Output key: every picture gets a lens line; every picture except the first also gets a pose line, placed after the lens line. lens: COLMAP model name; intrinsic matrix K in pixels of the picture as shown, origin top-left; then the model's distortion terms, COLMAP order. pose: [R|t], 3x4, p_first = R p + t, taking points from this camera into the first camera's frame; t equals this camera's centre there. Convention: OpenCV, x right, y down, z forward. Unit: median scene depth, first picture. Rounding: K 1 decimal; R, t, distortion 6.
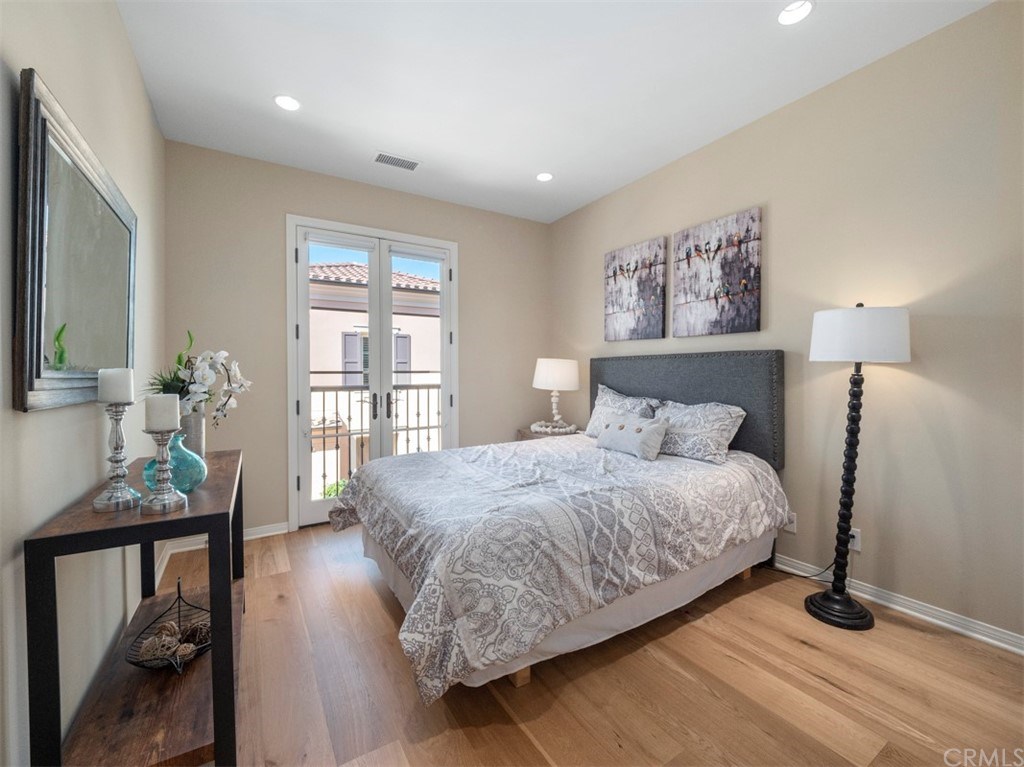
lens RADIAL K [[430.6, 0, 509.6], [0, 430.6, 376.2], [0, 0, 1]] dist [-0.002385, -0.000609]
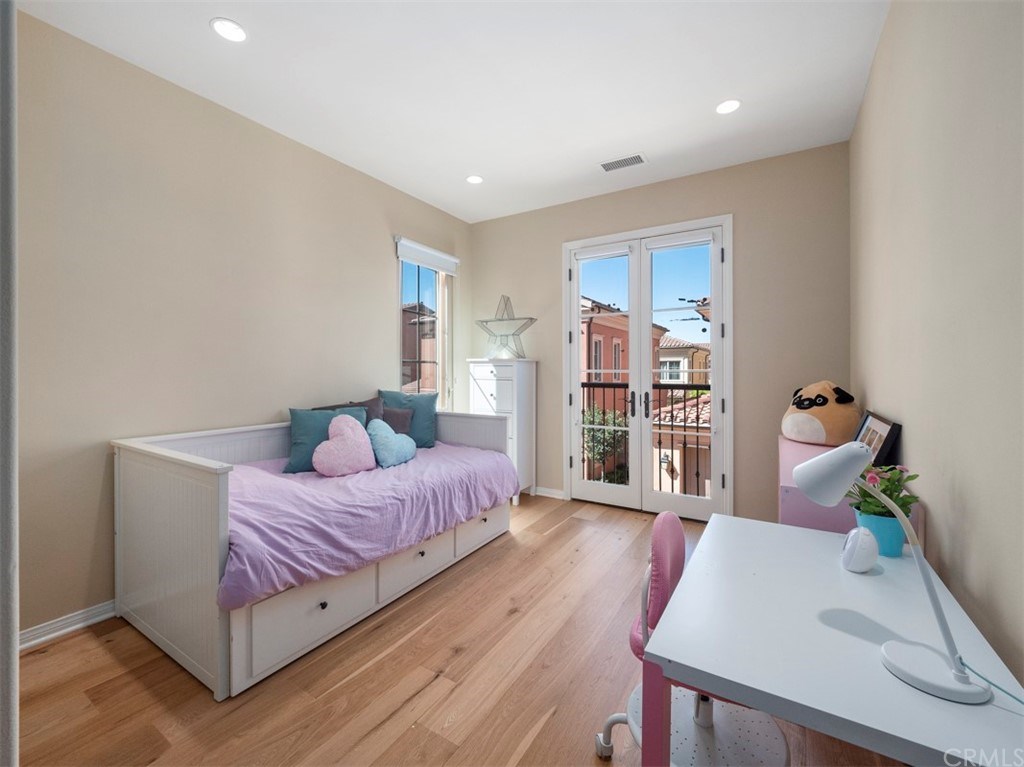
lens RADIAL K [[430.6, 0, 509.6], [0, 430.6, 376.2], [0, 0, 1]] dist [-0.002385, -0.000609]
pose [[0.435622, 0.015805, -0.899991, 0.512055], [-0.013059, 0.999852, 0.011238, -0.005185], [0.900035, 0.006858, 0.435764, 0.308838]]
